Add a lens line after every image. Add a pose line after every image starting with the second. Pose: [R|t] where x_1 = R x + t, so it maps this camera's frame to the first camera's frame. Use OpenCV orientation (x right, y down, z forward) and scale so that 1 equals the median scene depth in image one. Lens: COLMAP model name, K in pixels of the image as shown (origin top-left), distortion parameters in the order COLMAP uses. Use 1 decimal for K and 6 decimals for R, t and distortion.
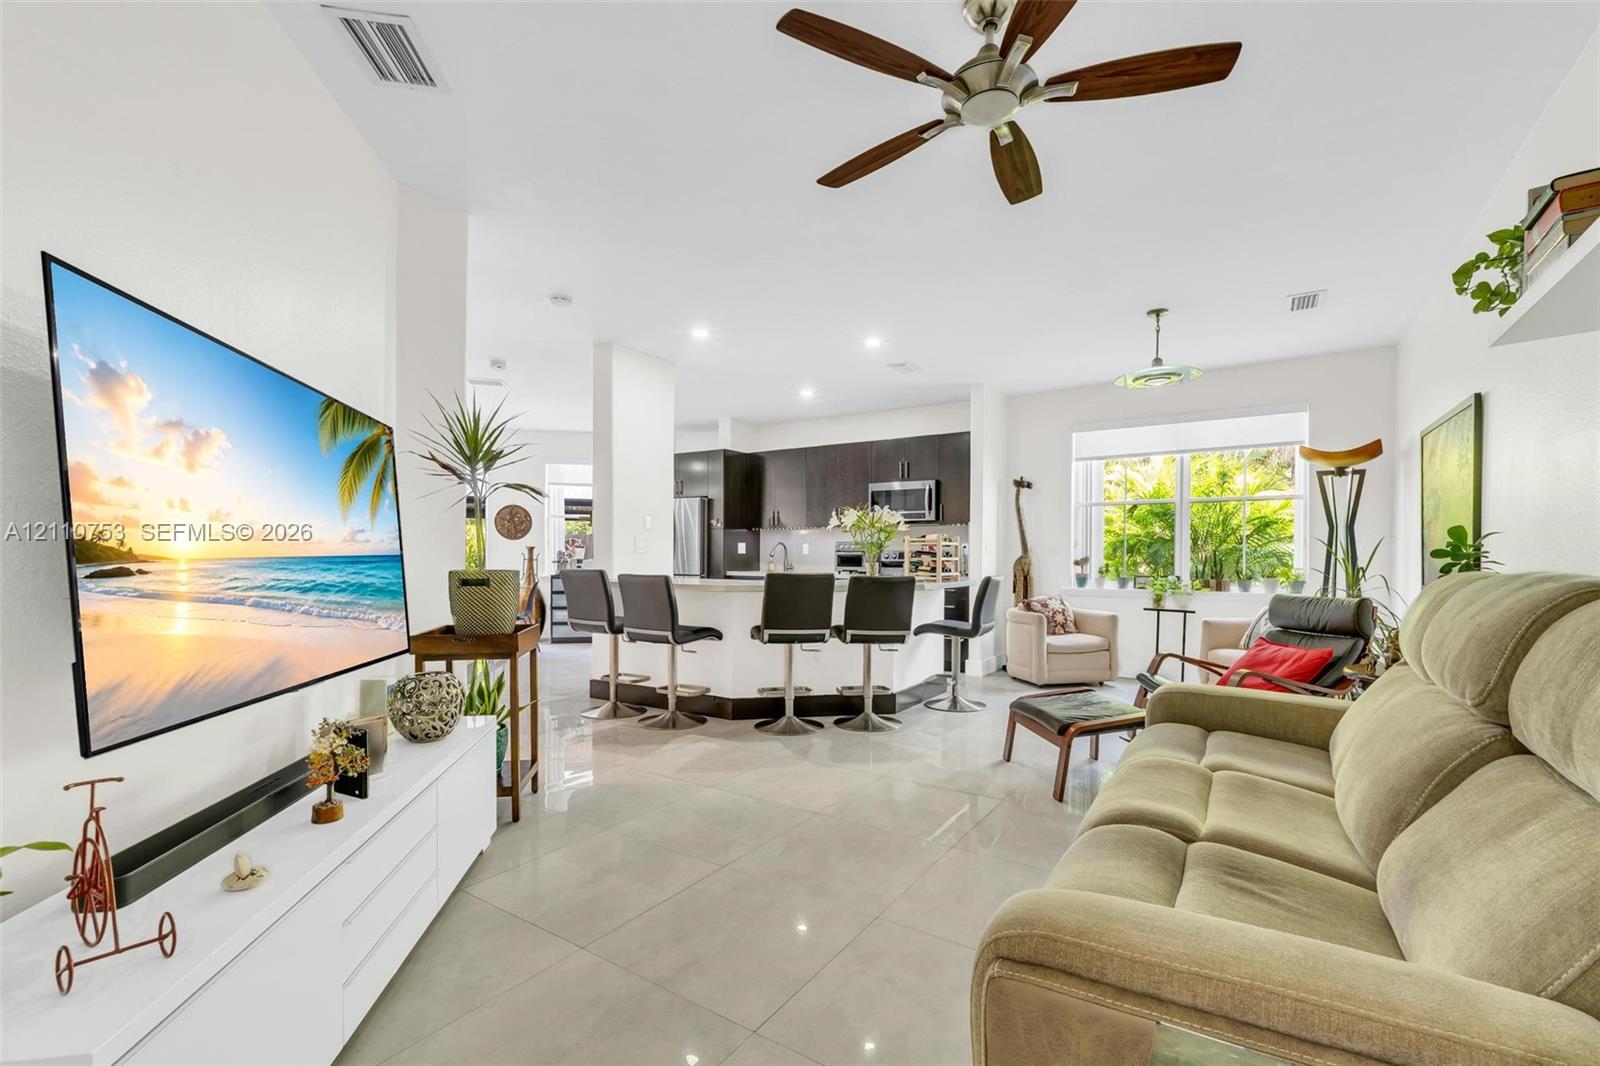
lens RADIAL K [[685.1, 0, 796.0], [0, 685.1, 572.1], [0, 0, 1]] dist [-0.002195, -0.000393]
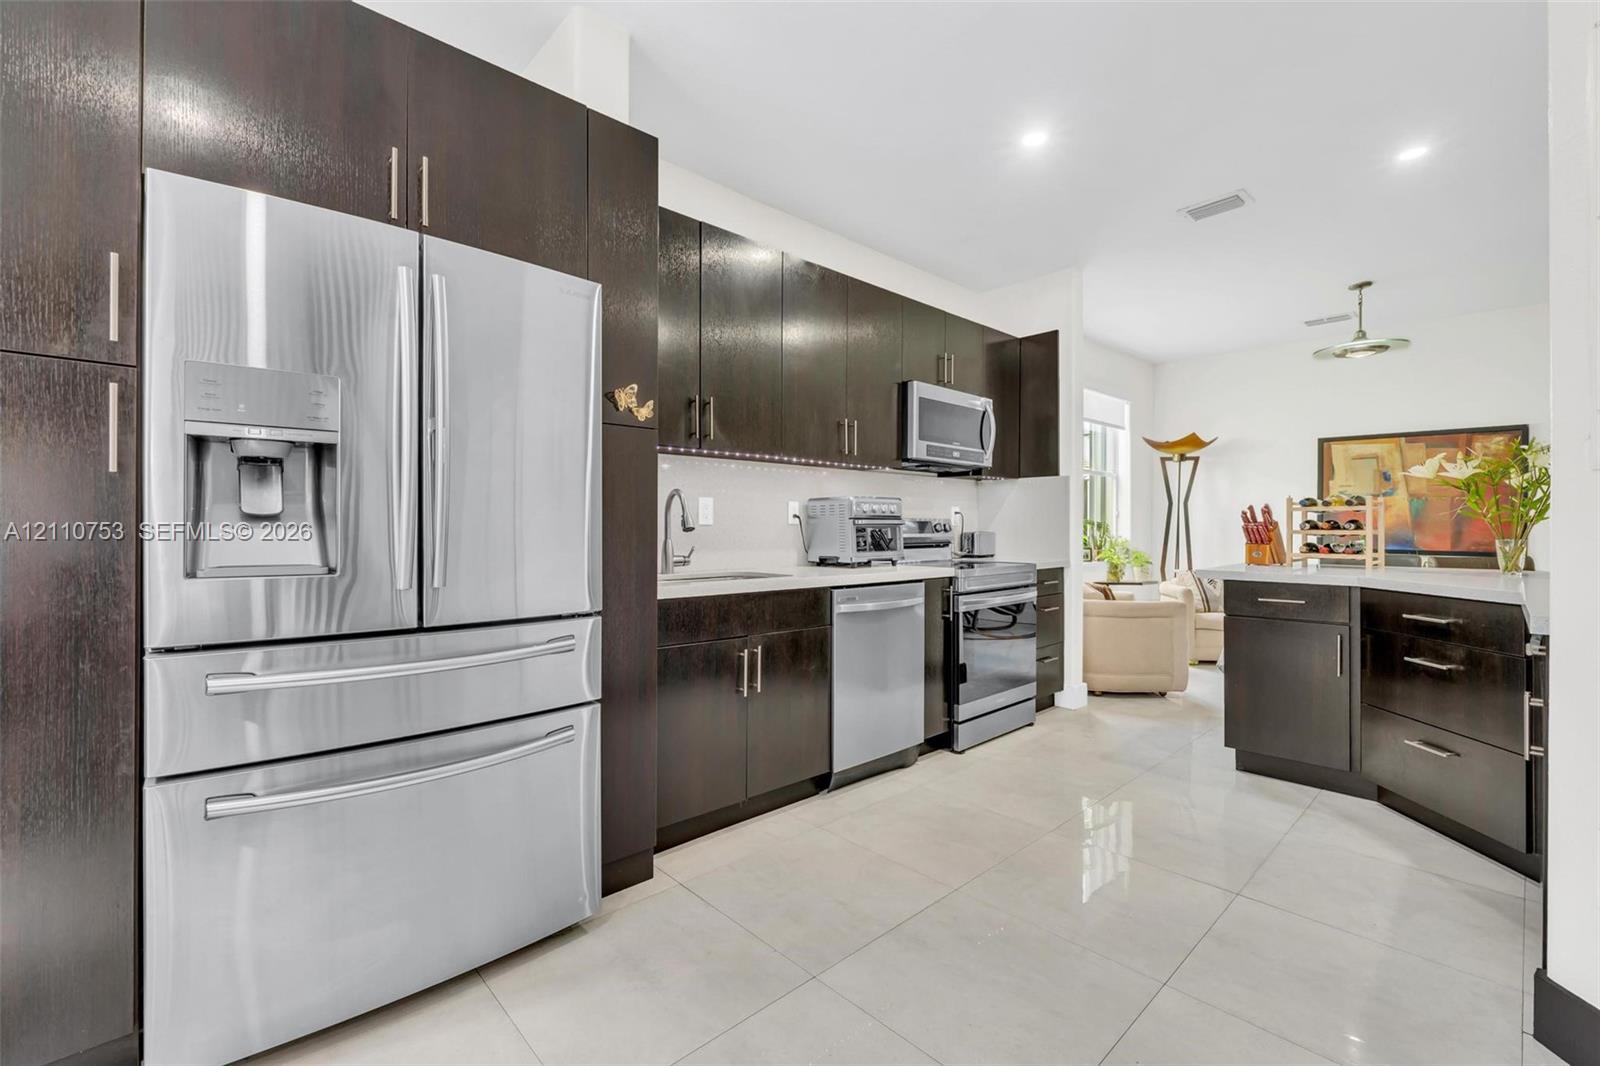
lens RADIAL K [[685.1, 0, 810.7], [0, 685.1, 528.2], [0, 0, 1]] dist [-0.002195, -0.000393]
pose [[0.211666, -0.005122, 0.977329, -0.339362], [0.024916, 0.999690, -0.000157, -0.021464], [-0.977024, 0.024384, 0.211728, 0.833320]]
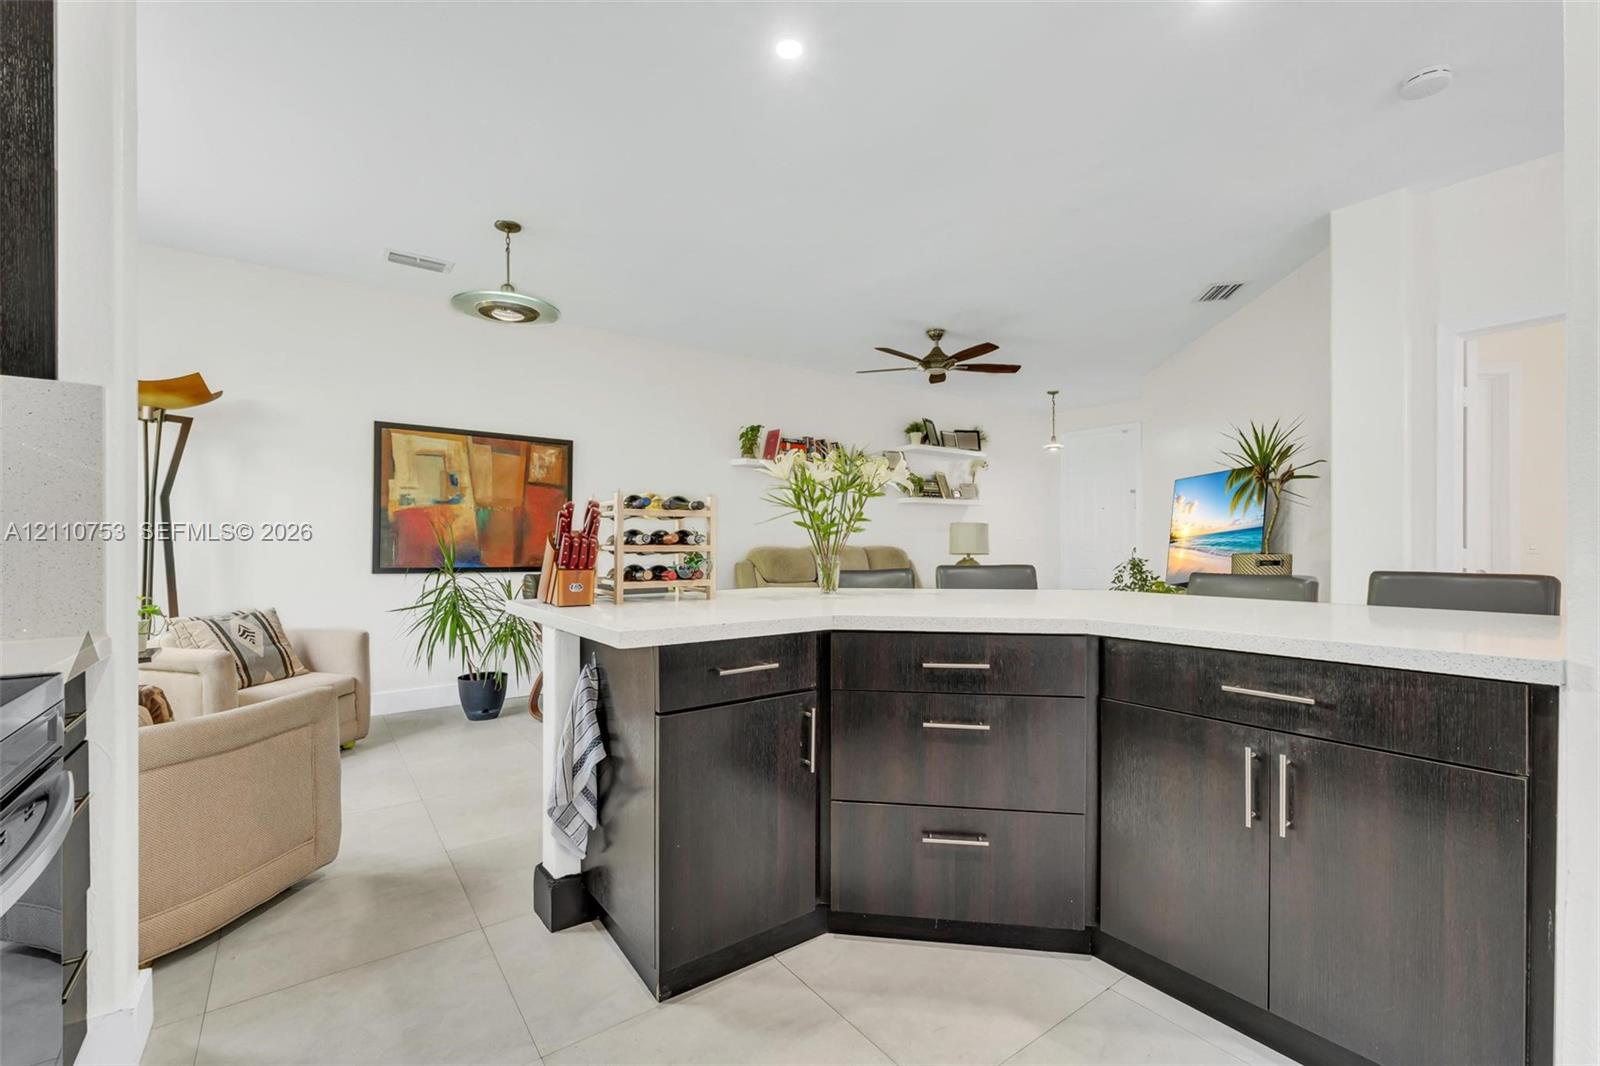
lens RADIAL K [[685.1, 0, 803.5], [0, 685.1, 546.2], [0, 0, 1]] dist [-0.002195, -0.000393]
pose [[-0.943084, -0.007549, 0.332468, -0.028318], [0.002636, 0.999541, 0.030172, -0.020248], [-0.332543, 0.029332, -0.942632, 0.856465]]
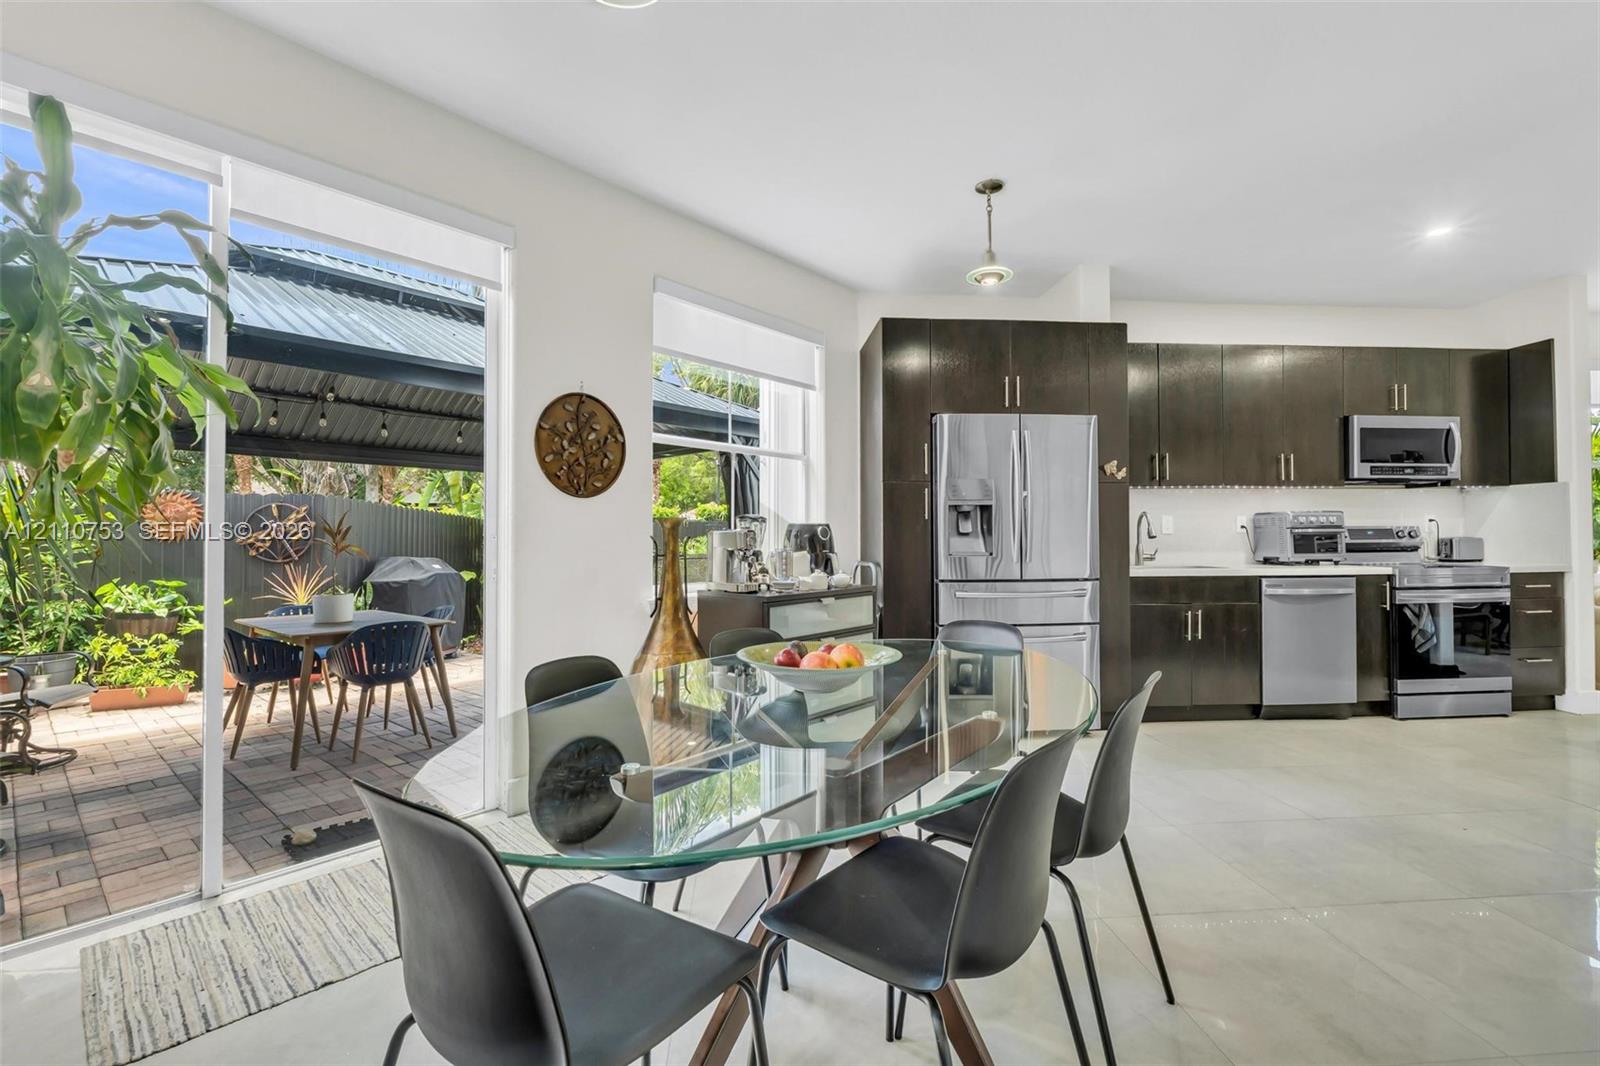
lens RADIAL K [[685.1, 0, 815.0], [0, 685.1, 528.7], [0, 0, 1]] dist [-0.002195, -0.000393]
pose [[0.773252, -0.003078, 0.634091, -0.564667], [0.025628, 0.999323, -0.026402, -0.021583], [-0.633581, 0.036666, 0.772807, 0.717489]]
